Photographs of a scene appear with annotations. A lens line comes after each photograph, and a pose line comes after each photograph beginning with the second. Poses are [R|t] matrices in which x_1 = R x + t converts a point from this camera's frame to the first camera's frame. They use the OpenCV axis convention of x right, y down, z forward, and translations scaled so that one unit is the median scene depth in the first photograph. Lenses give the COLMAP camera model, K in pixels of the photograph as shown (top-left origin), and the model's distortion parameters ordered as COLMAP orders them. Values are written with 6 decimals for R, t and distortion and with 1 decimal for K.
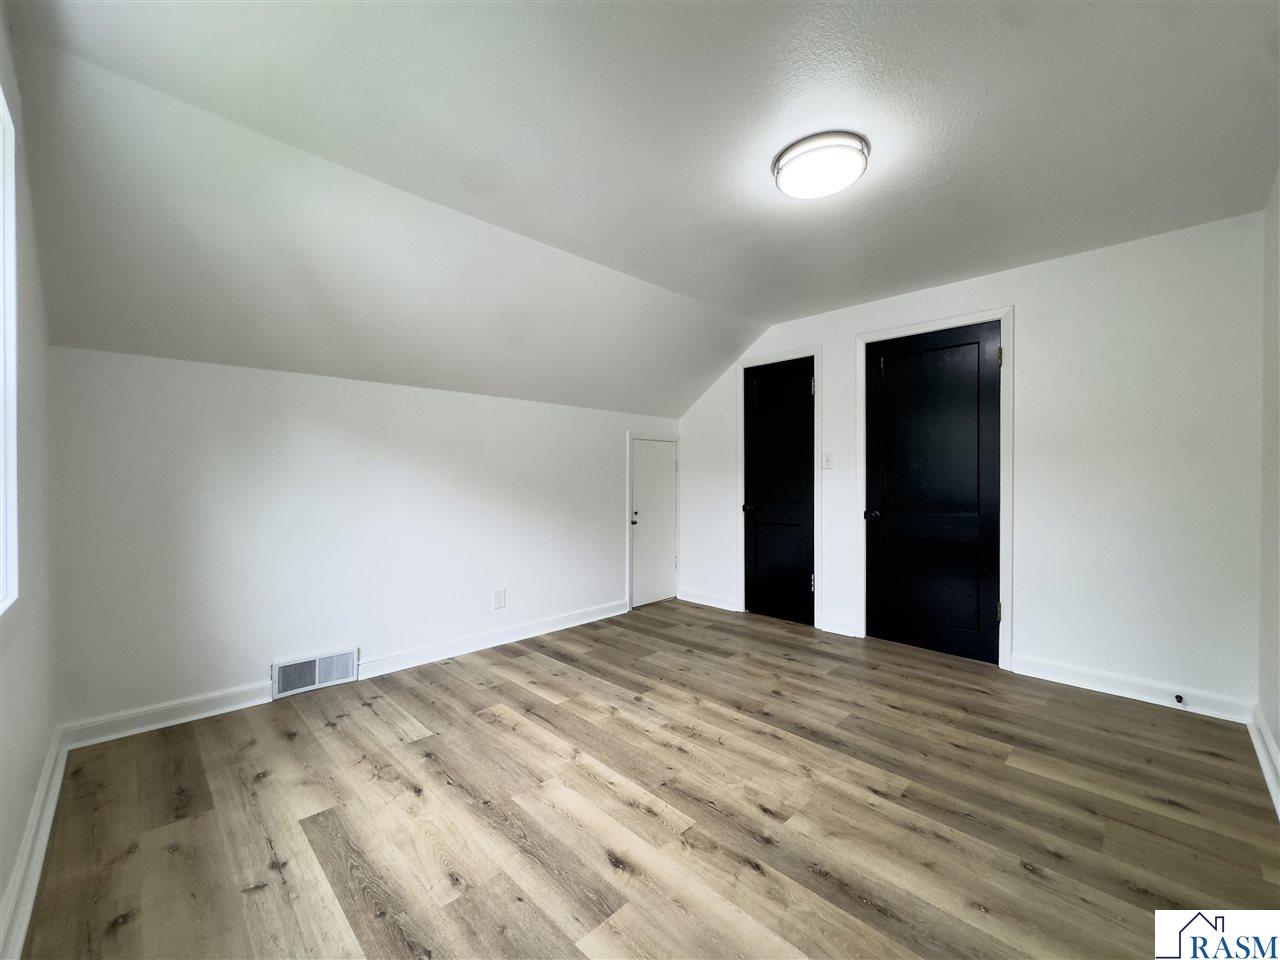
lens RADIAL K [[525.5, 0, 639.2], [0, 525.5, 478.9], [0, 0, 1]] dist [-0.000013, 0.002385]
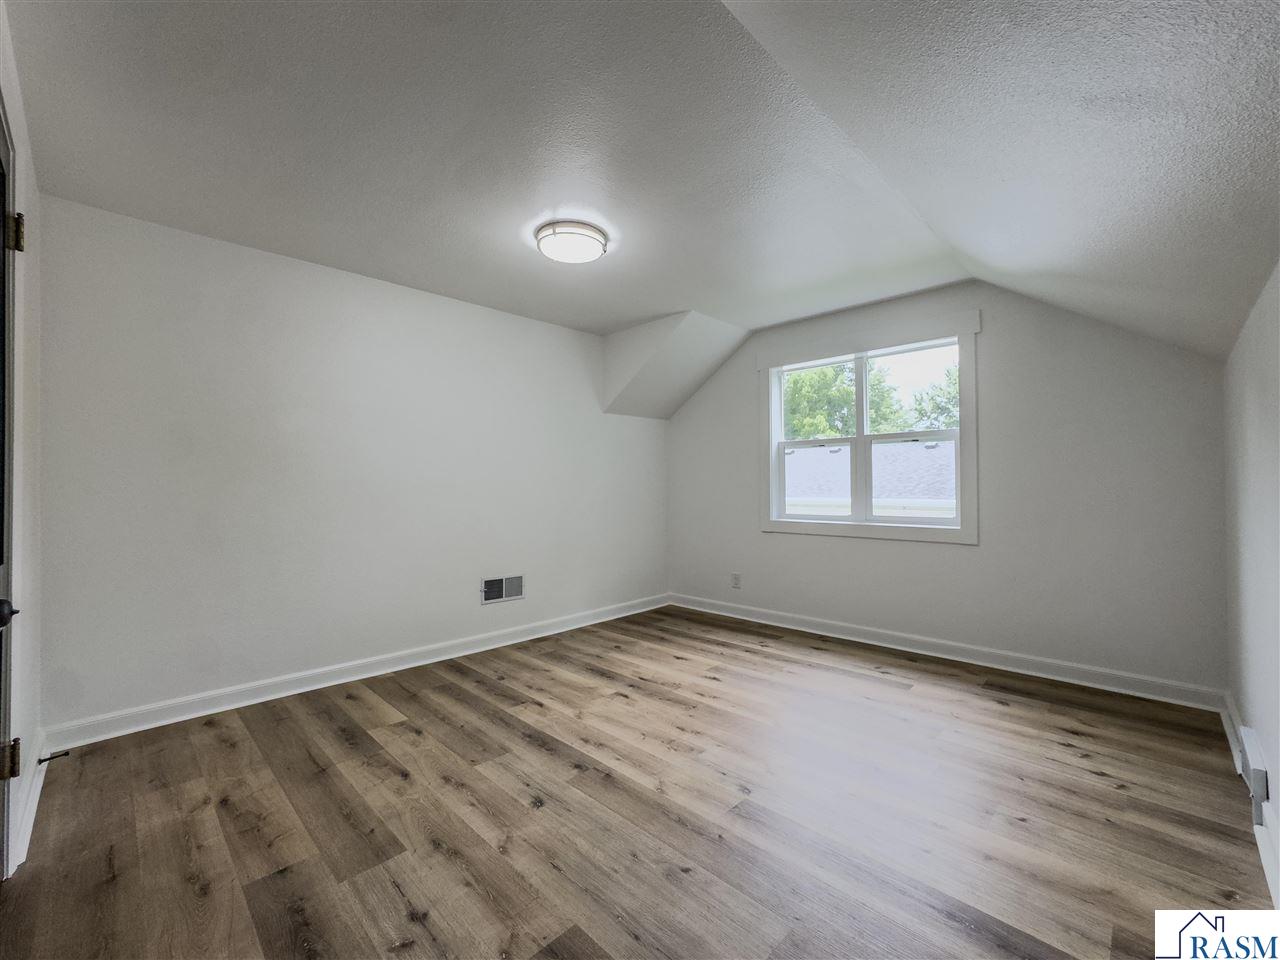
lens RADIAL K [[525.5, 0, 640.6], [0, 525.5, 480.1], [0, 0, 1]] dist [-0.000013, 0.002385]
pose [[-0.999911, 0.004592, -0.012490, 0.173151], [0.004632, 0.999984, -0.003228, 0.010008], [0.012475, -0.003285, -0.999917, 2.042672]]
